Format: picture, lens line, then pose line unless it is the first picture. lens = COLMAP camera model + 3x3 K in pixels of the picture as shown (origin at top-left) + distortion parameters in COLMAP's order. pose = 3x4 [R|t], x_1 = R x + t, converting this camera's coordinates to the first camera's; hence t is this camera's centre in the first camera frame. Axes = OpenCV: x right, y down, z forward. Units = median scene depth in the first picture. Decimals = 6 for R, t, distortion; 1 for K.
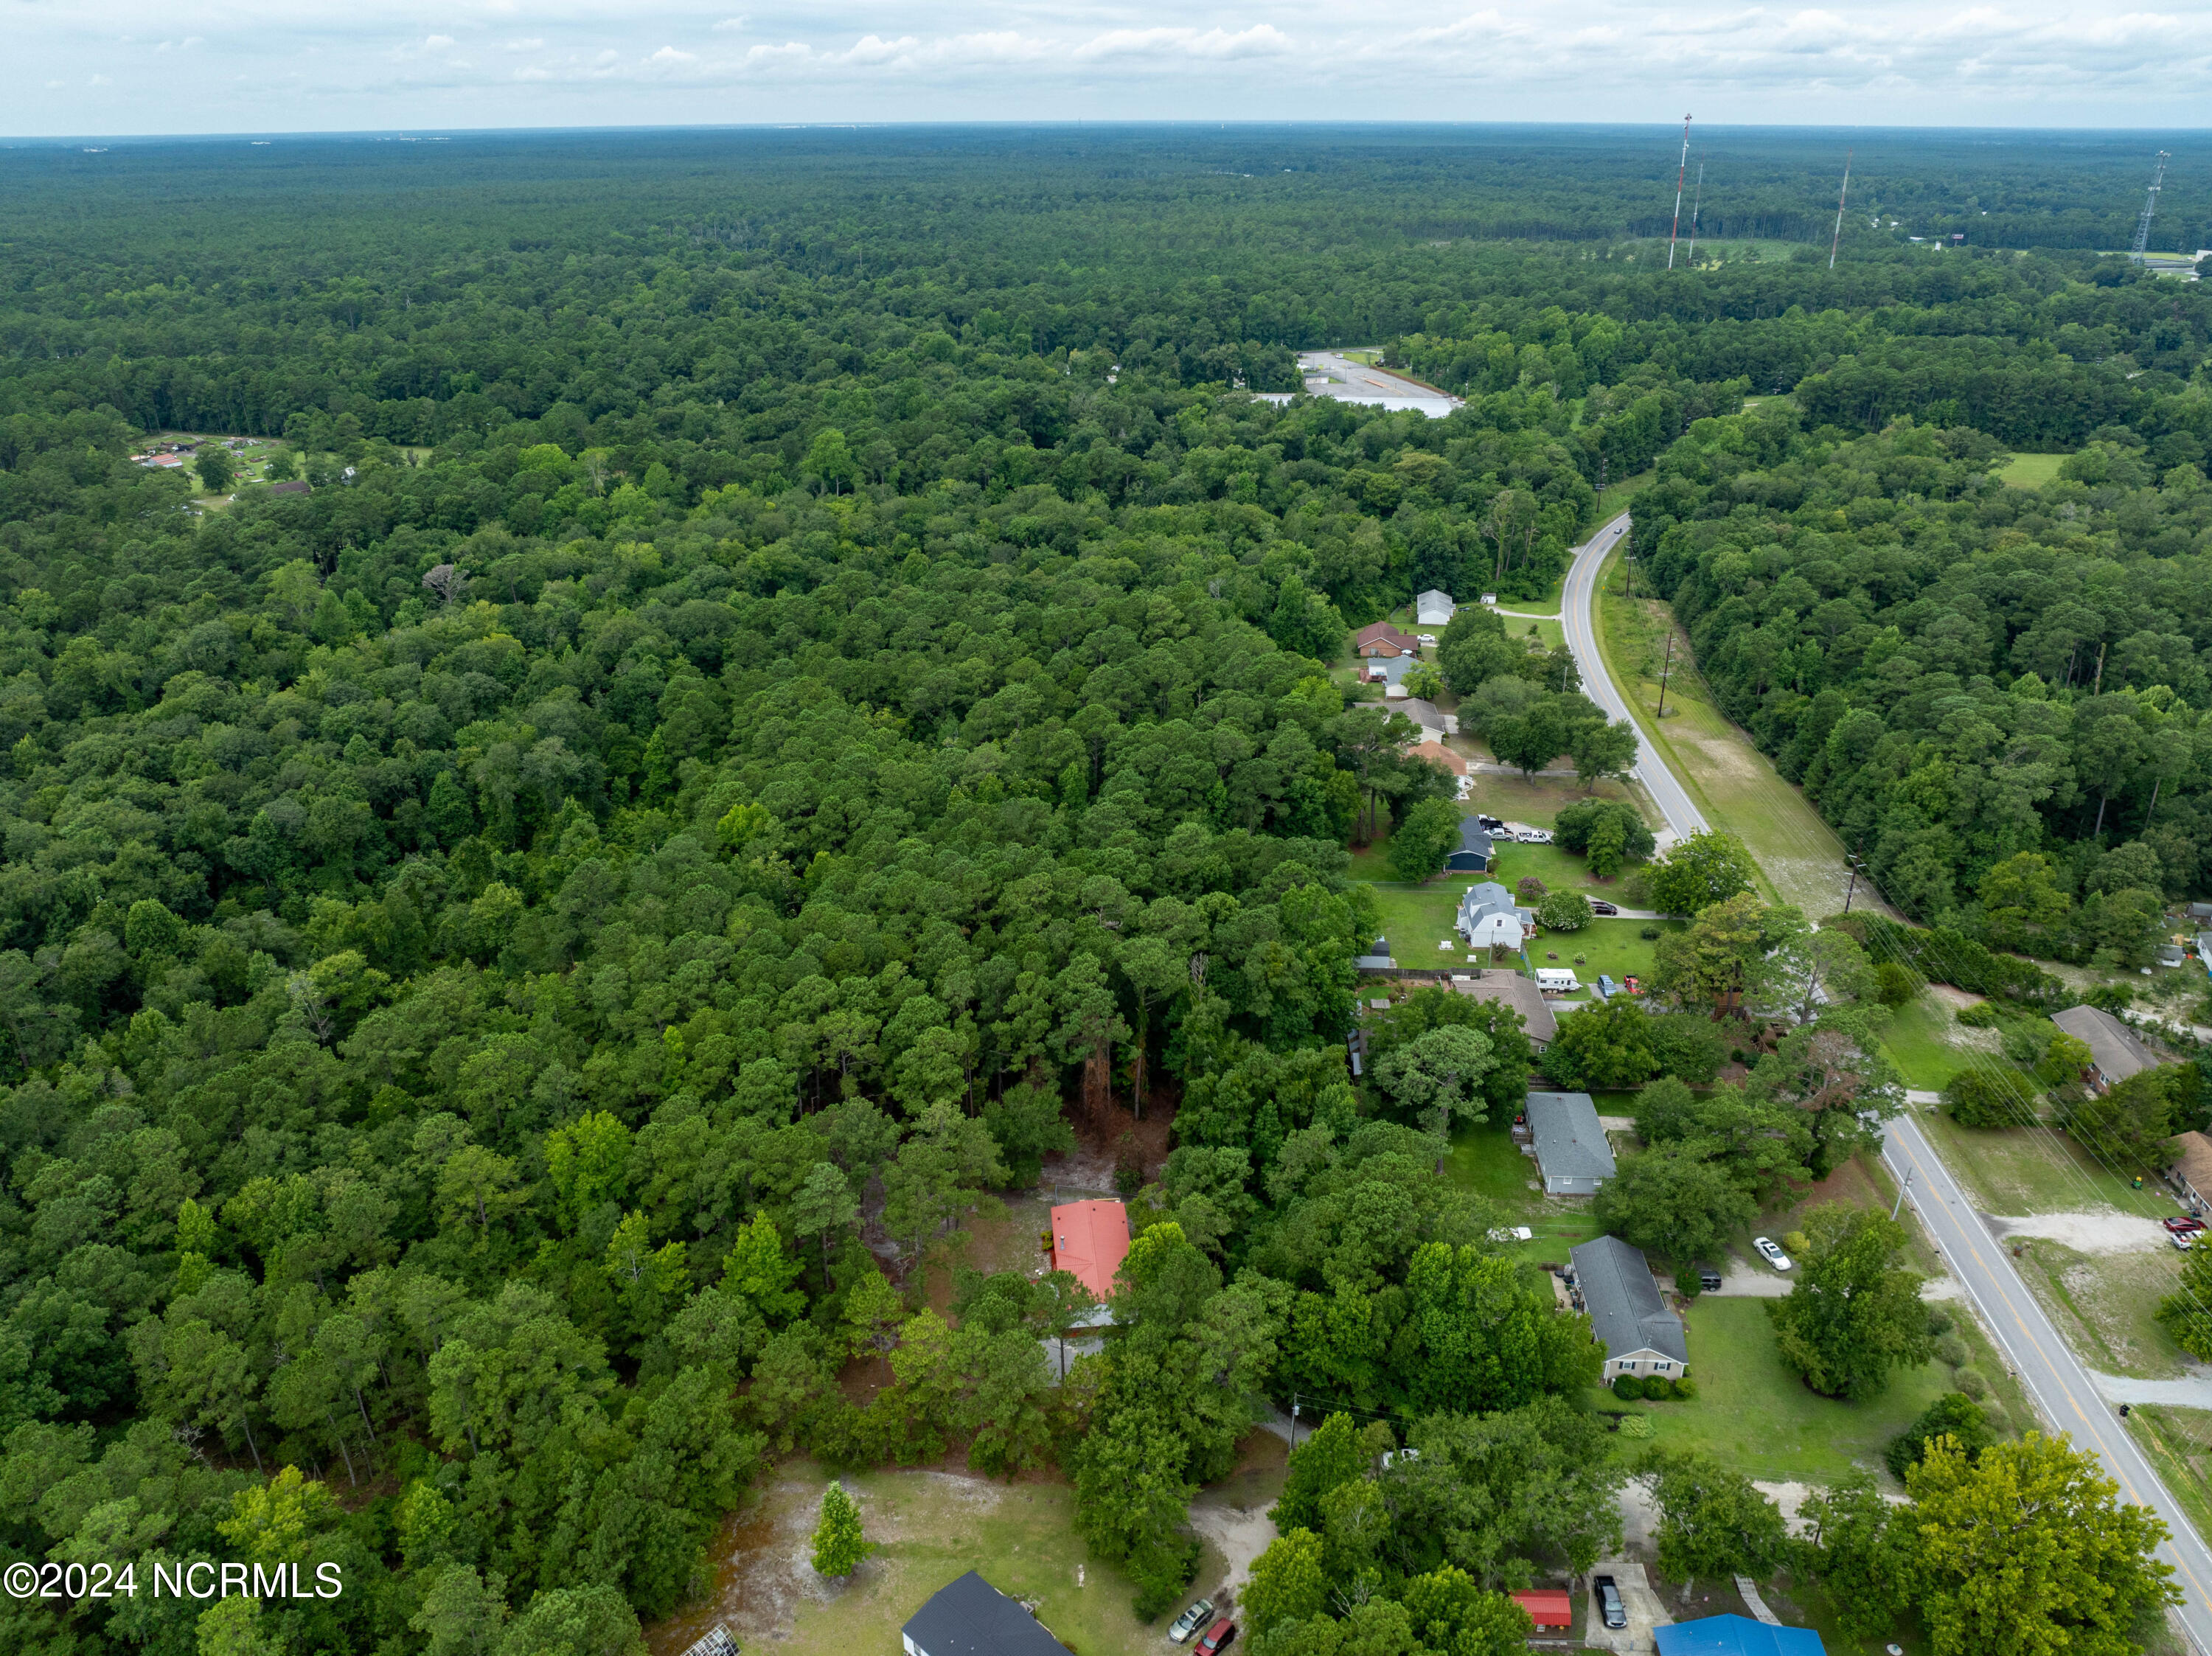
lens RADIAL K [[1563.2, 0, 1110.4], [0, 1563.2, 808.6], [0, 0, 1]] dist [-0.043715, 0.015627]
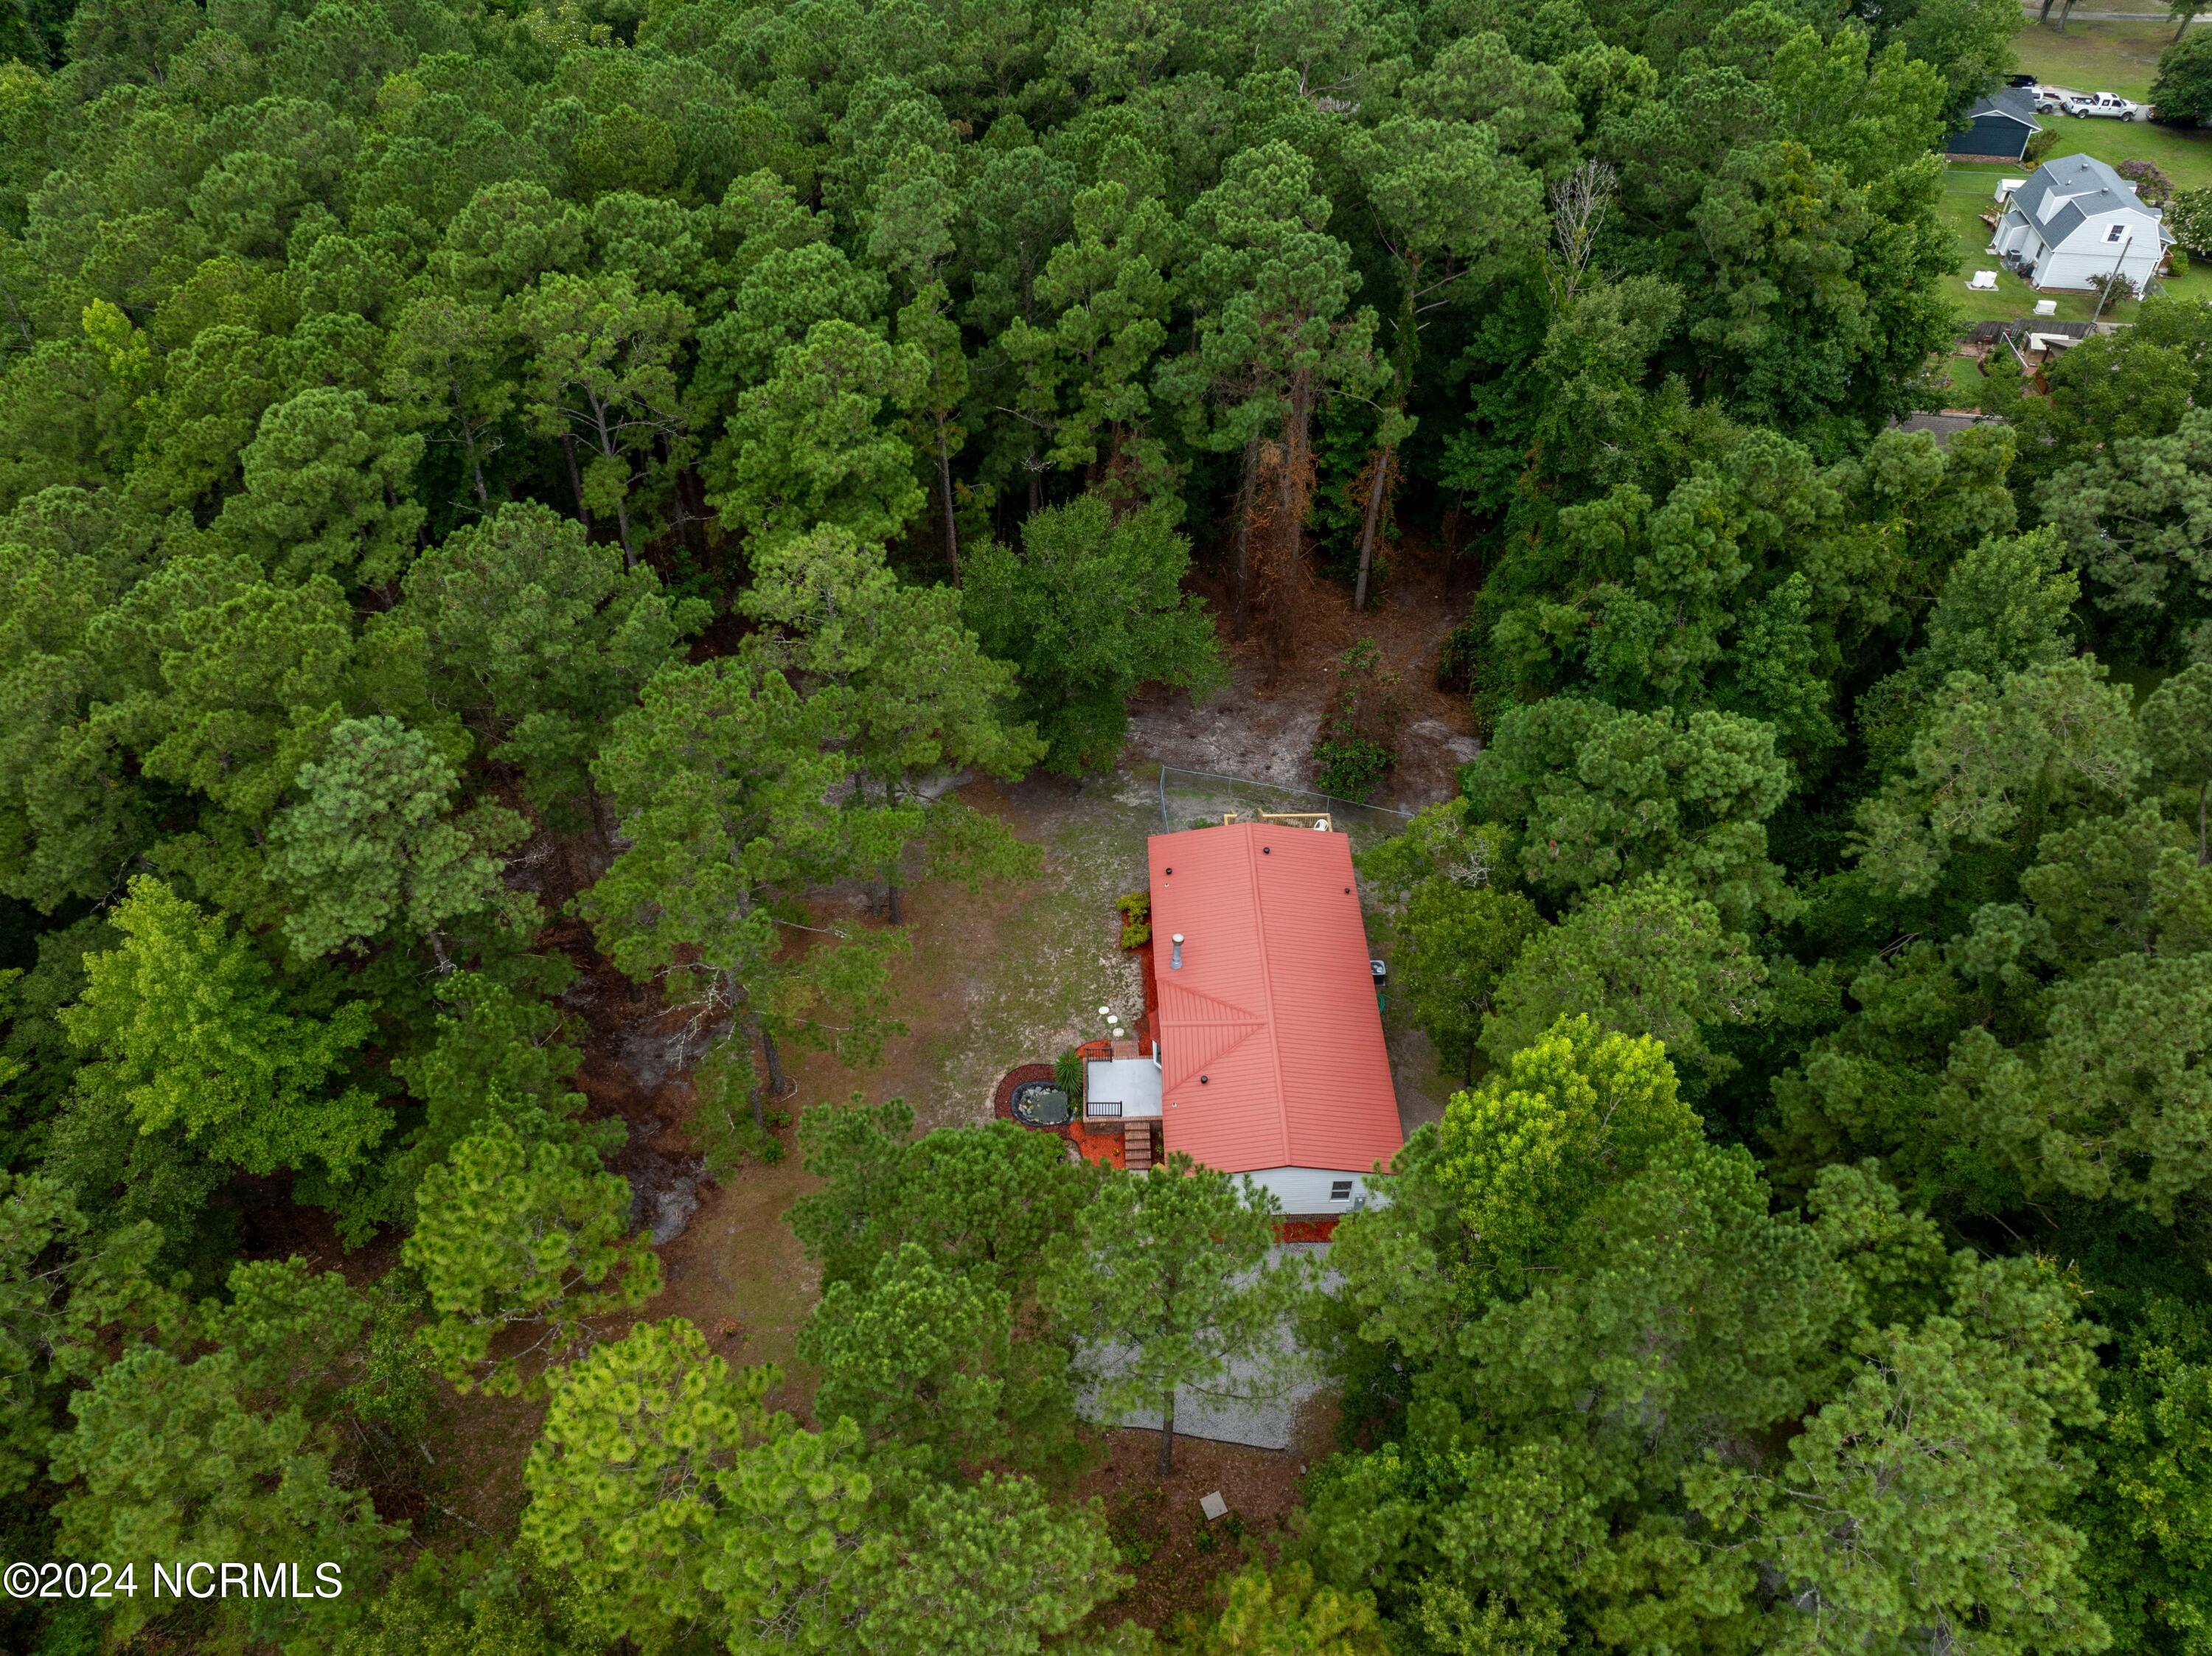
lens RADIAL K [[1563.2, 0, 1109.7], [0, 1563.2, 819.1], [0, 0, 1]] dist [-0.043715, 0.015627]
pose [[0.997188, 0.050990, -0.054910, -0.025945], [-0.029982, 0.943062, 0.331262, 0.125097], [0.068675, -0.328685, 0.941940, 0.629193]]
